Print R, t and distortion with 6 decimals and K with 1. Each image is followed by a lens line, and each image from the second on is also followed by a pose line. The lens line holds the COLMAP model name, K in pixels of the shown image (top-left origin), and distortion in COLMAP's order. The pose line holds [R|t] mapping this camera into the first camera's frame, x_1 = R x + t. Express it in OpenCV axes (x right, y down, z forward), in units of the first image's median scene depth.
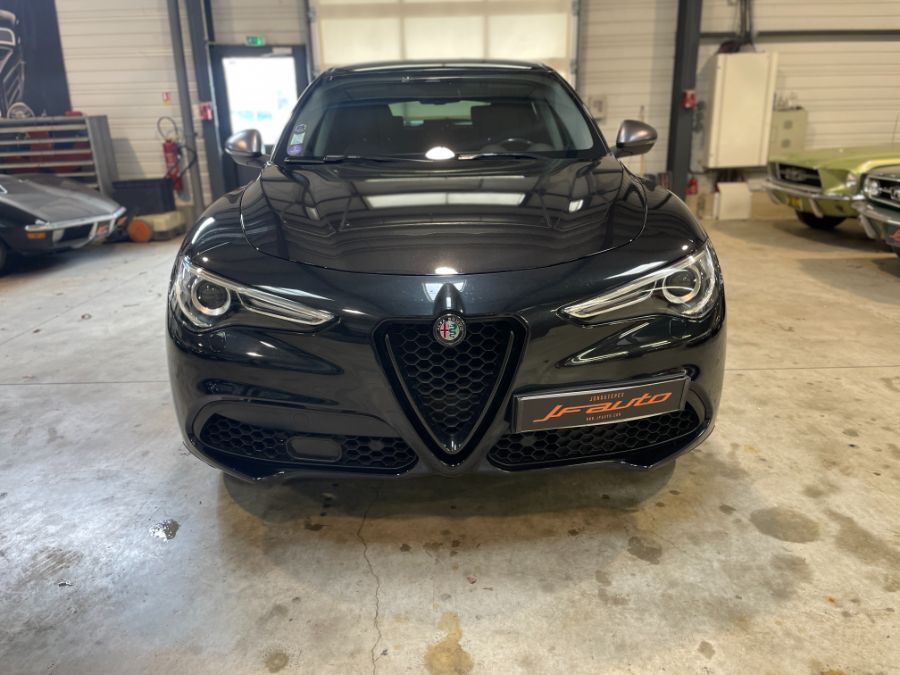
lens RADIAL K [[678.6, 0, 453.0], [0, 678.6, 329.2], [0, 0, 1]] dist [0.097318, -0.127875]
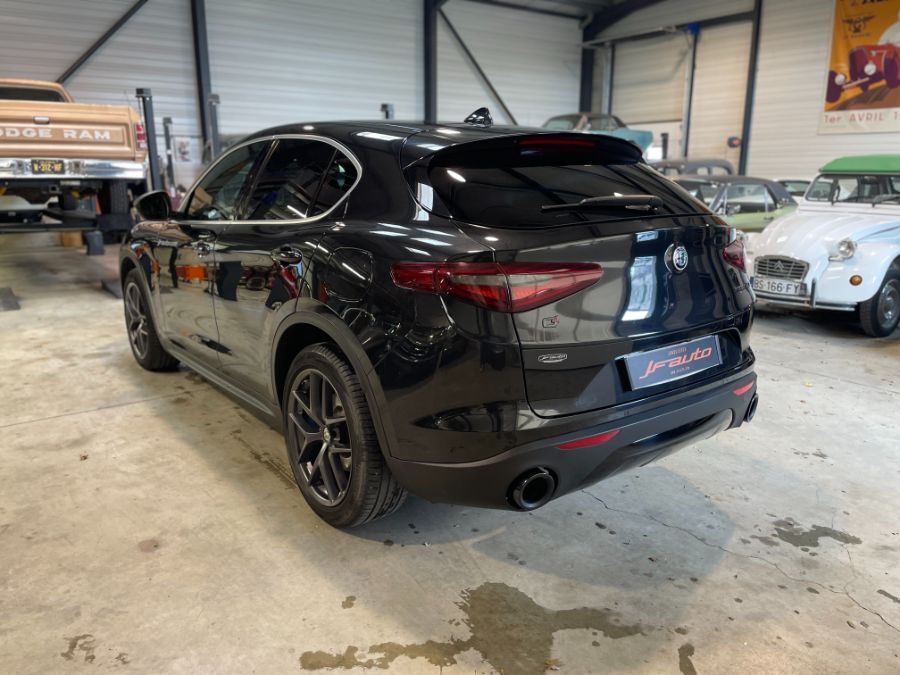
lens RADIAL K [[678.6, 0, 447.7], [0, 678.6, 333.5], [0, 0, 1]] dist [0.097318, -0.127875]
pose [[-0.808647, 0.159299, -0.566316, 0.776946], [-0.154496, 0.871348, 0.465708, -0.984166], [0.567645, 0.464086, -0.680002, 3.016861]]
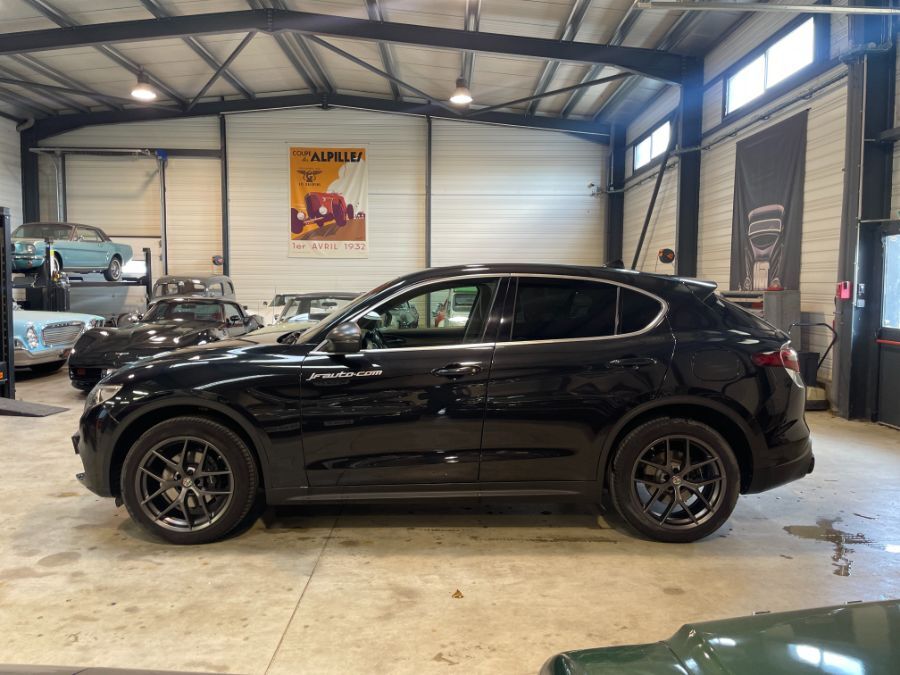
lens RADIAL K [[678.6, 0, 452.9], [0, 678.6, 329.8], [0, 0, 1]] dist [0.097318, -0.127875]
pose [[0.002631, 0.093595, -0.995607, 1.922731], [-0.303050, 0.948866, 0.088400, -0.614664], [0.952971, 0.301486, 0.030860, 1.560099]]
